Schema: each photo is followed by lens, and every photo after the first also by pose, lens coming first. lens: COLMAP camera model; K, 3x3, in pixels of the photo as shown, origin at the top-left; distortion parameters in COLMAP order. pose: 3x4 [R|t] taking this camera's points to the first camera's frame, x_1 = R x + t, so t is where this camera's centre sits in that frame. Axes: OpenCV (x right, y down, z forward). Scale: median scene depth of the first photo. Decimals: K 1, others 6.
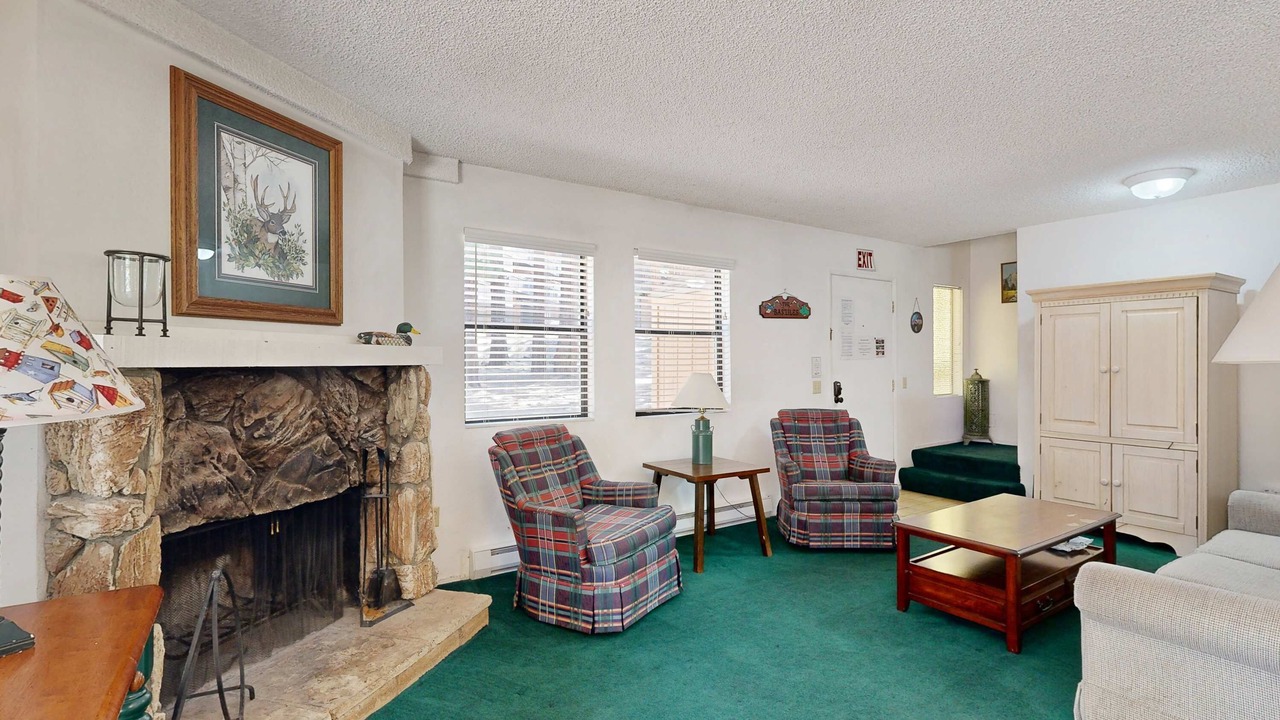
lens RADIAL K [[598.3, 0, 637.8], [0, 598.3, 359.6], [0, 0, 1]] dist [-0.000119, -0.000131]
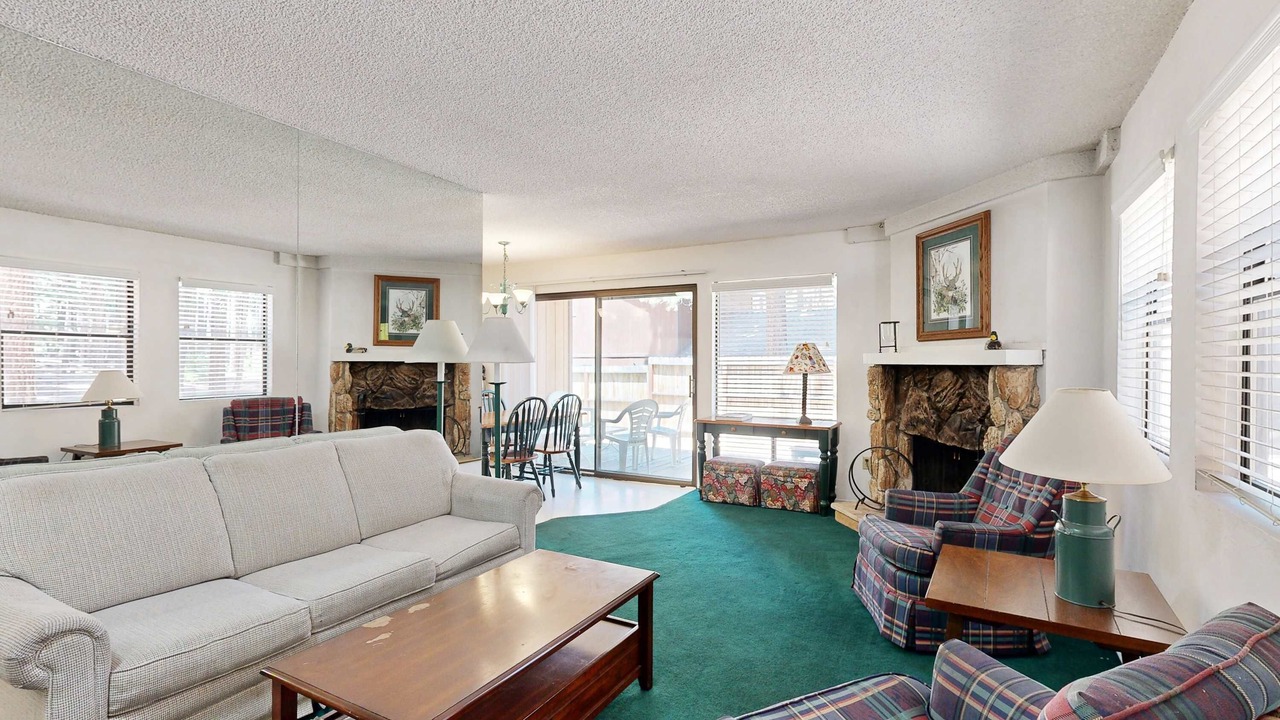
lens RADIAL K [[598.3, 0, 638.4], [0, 598.3, 360.6], [0, 0, 1]] dist [-0.000119, -0.000131]
pose [[-0.894860, -0.002516, -0.446340, 0.997162], [-0.000268, 0.999987, -0.005099, 0.007867], [0.446347, -0.004443, -0.894849, 2.108810]]
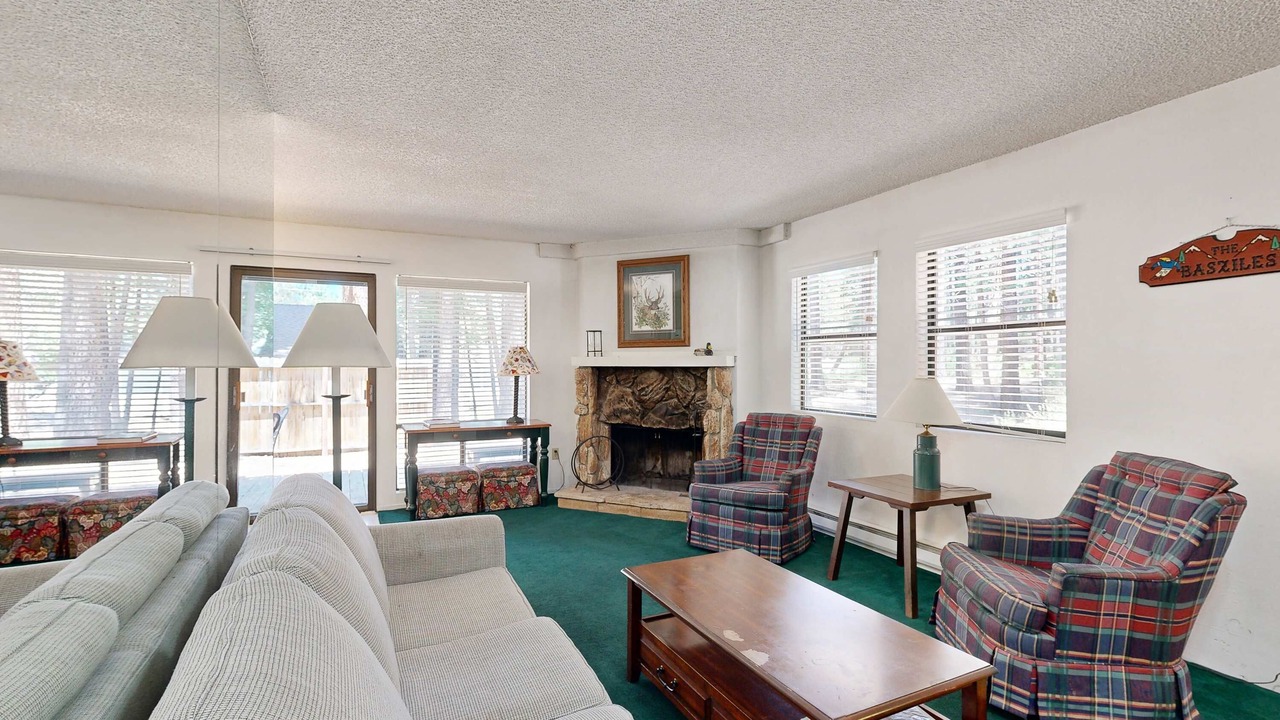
lens RADIAL K [[598.3, 0, 638.8], [0, 598.3, 359.2], [0, 0, 1]] dist [-0.000119, -0.000131]
pose [[-0.138247, -0.005763, -0.990381, 1.666113], [0.004149, 0.999971, -0.006398, -0.001898], [0.990389, -0.004994, -0.138219, 1.220755]]
